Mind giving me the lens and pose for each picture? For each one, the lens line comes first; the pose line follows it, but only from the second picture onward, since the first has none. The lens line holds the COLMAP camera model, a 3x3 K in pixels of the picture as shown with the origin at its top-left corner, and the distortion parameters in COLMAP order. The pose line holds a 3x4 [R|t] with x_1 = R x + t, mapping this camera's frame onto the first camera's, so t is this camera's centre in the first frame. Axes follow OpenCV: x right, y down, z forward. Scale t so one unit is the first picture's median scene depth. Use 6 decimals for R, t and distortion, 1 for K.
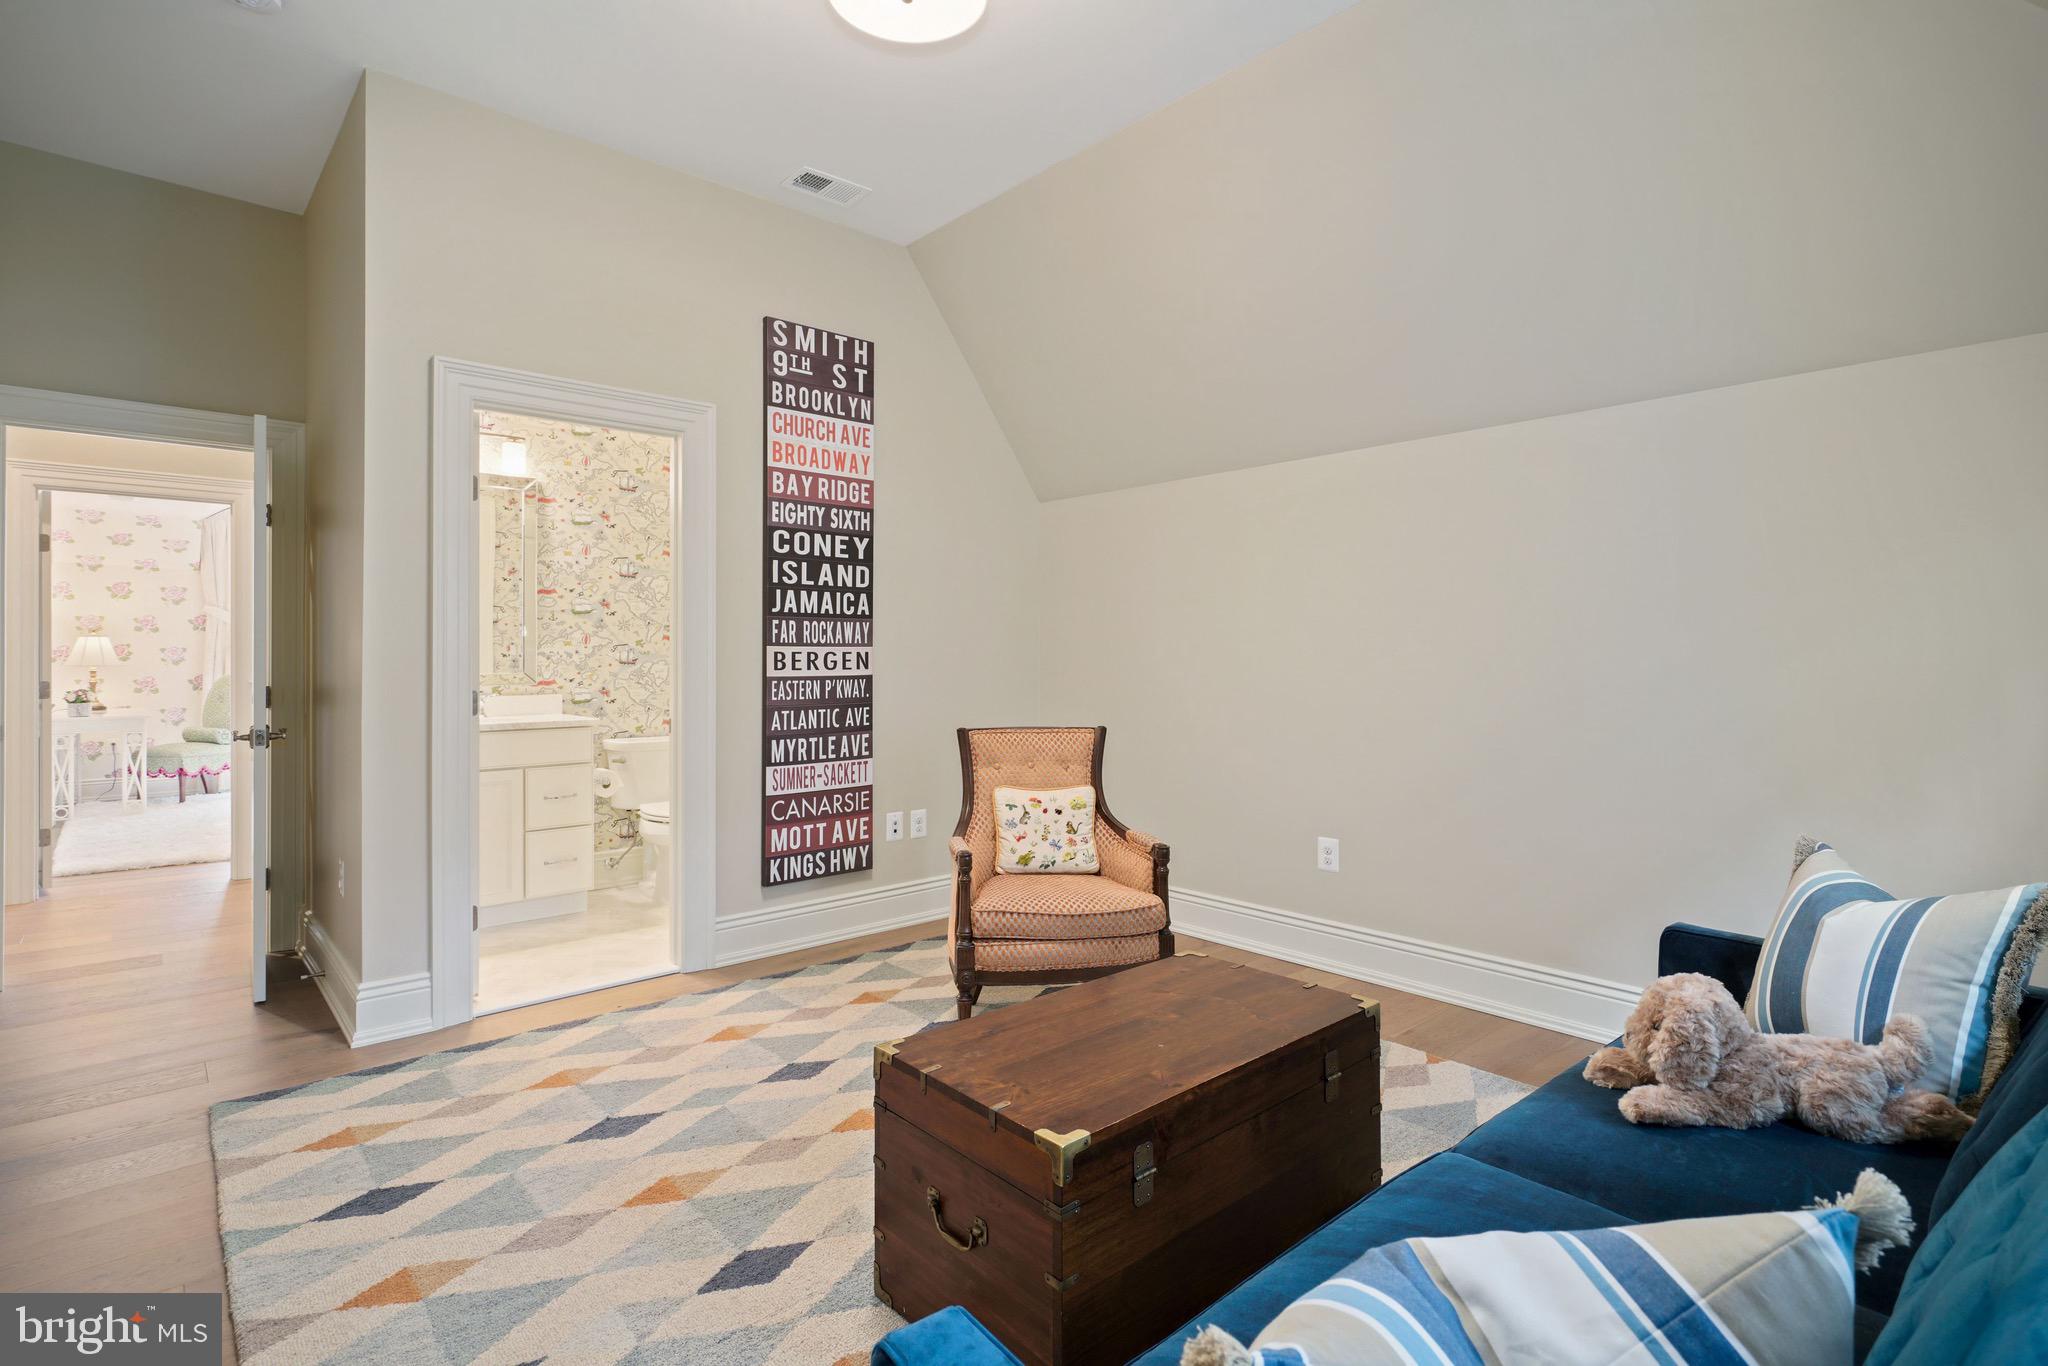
lens RADIAL K [[1003.0, 0, 1021.9], [0, 1003.0, 672.4], [0, 0, 1]] dist [0.001843, 0.002146]
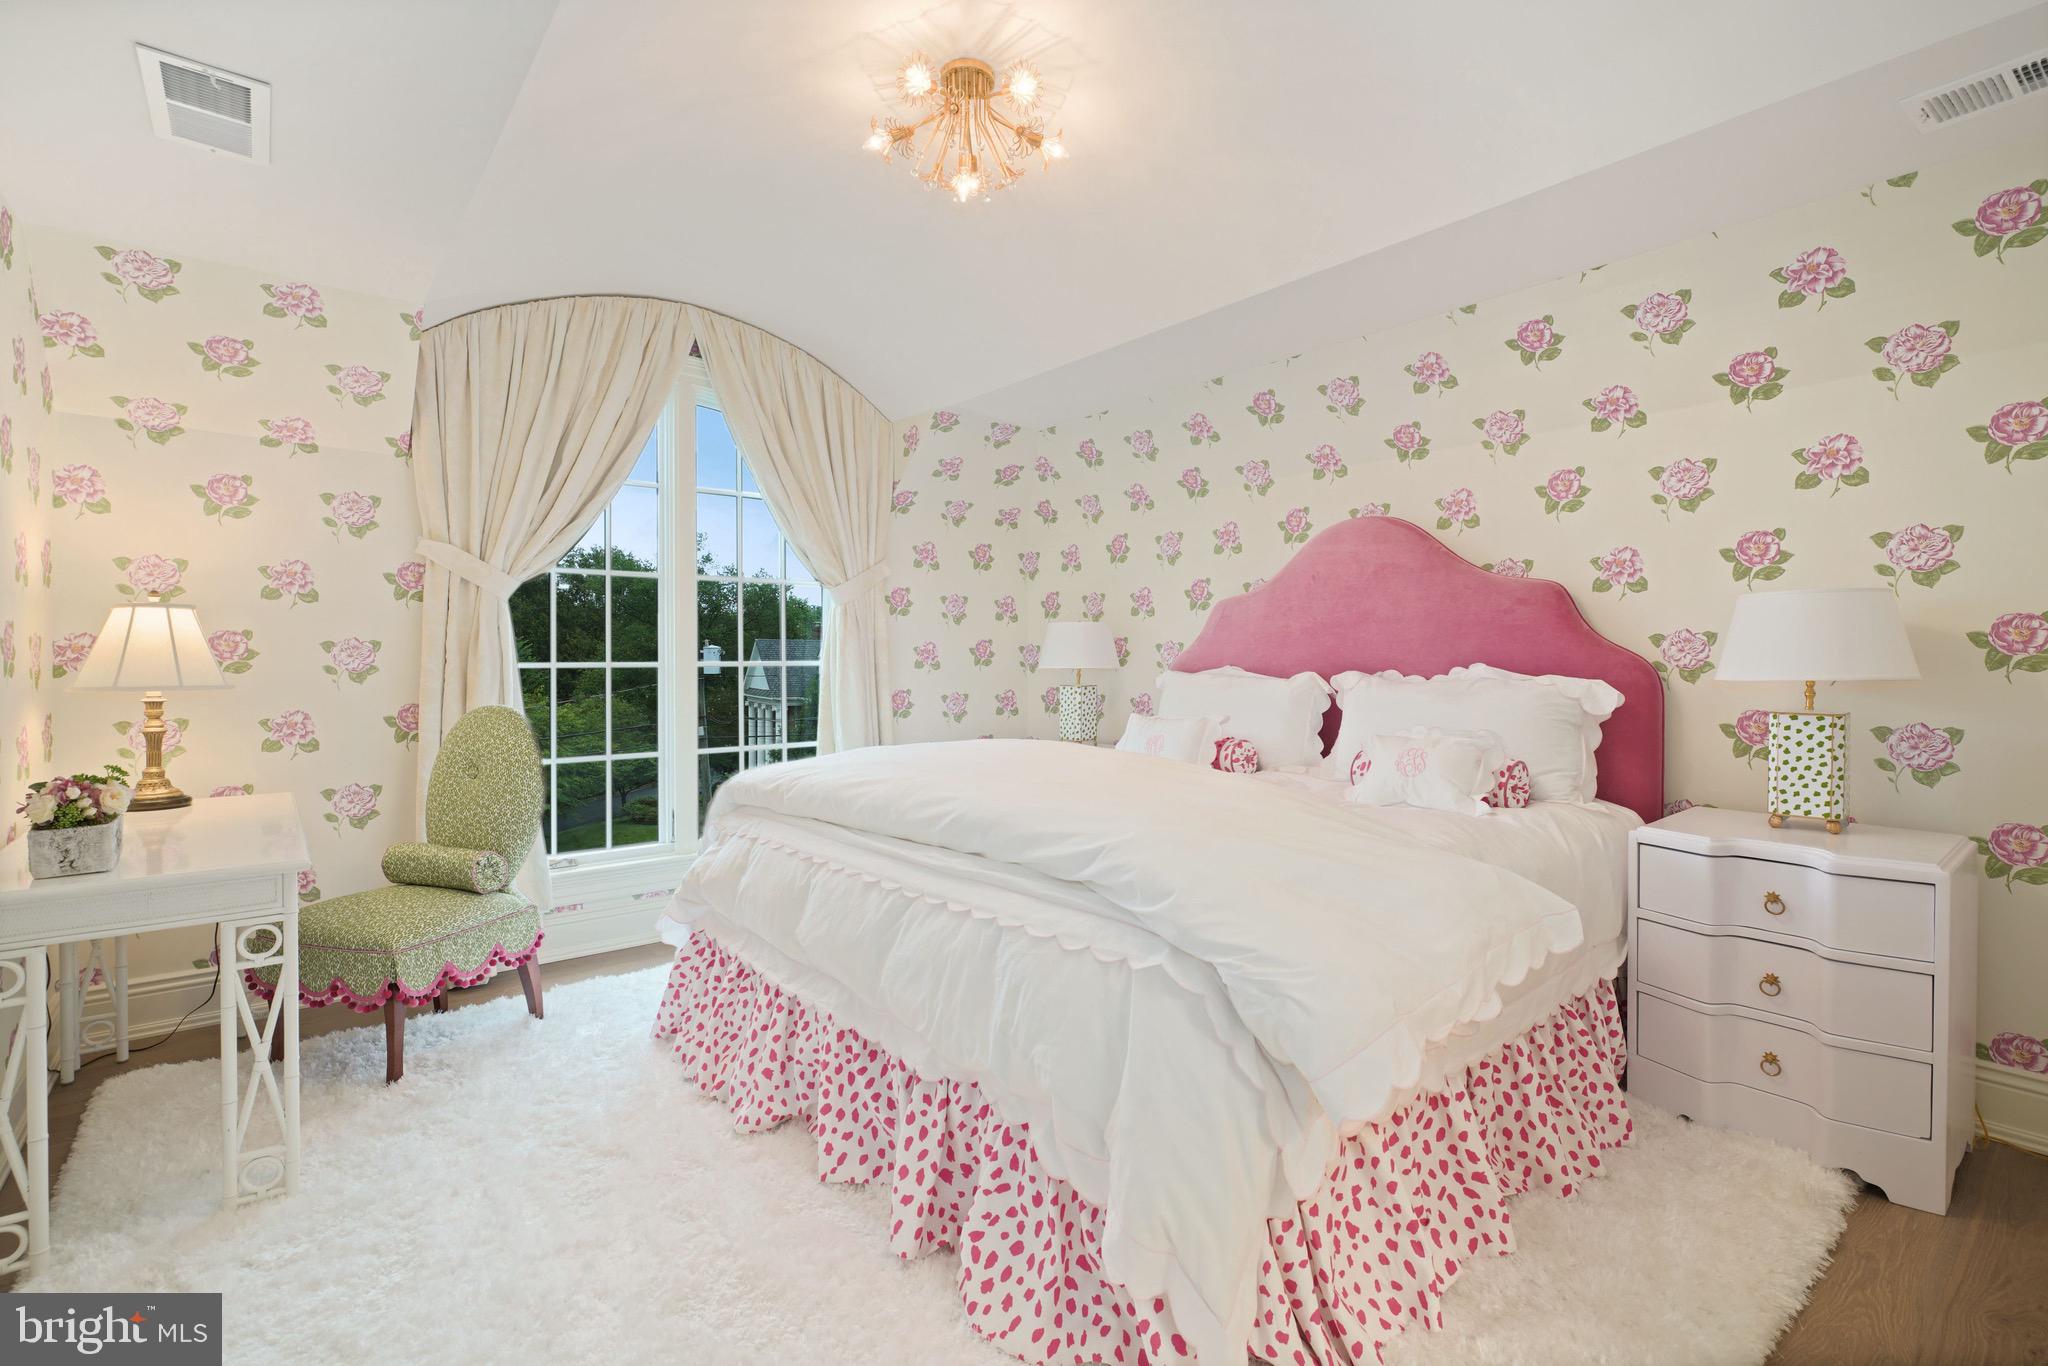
lens RADIAL K [[939.6, 0, 1025.9], [0, 939.6, 681.6], [0, 0, 1]] dist [-0.003916, -0.000807]
pose [[0.998865, -0.004999, -0.047372, -0.570046], [0.005332, 0.999962, 0.006903, -0.009031], [0.047335, -0.007148, 0.998853, 0.651758]]
